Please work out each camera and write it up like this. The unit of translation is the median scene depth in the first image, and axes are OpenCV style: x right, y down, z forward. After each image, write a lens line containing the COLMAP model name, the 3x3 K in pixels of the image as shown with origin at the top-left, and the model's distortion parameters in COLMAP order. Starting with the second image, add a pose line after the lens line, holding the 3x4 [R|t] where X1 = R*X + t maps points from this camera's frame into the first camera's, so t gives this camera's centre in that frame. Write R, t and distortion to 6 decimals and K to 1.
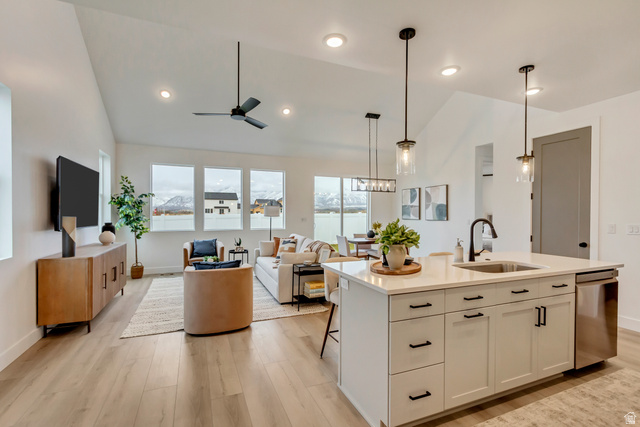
lens RADIAL K [[305.9, 0, 323.4], [0, 305.9, 215.4], [0, 0, 1]] dist [0.003042, -0.000103]
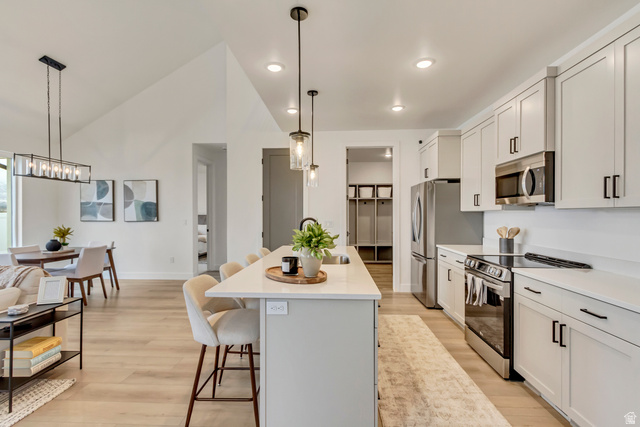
lens RADIAL K [[305.9, 0, 323.4], [0, 305.9, 215.4], [0, 0, 1]] dist [0.003042, -0.000103]
pose [[0.425167, -0.007387, 0.905085, -0.179698], [0.005978, 0.999968, 0.005353, -0.001613], [-0.905095, 0.003135, 0.425198, 0.194558]]
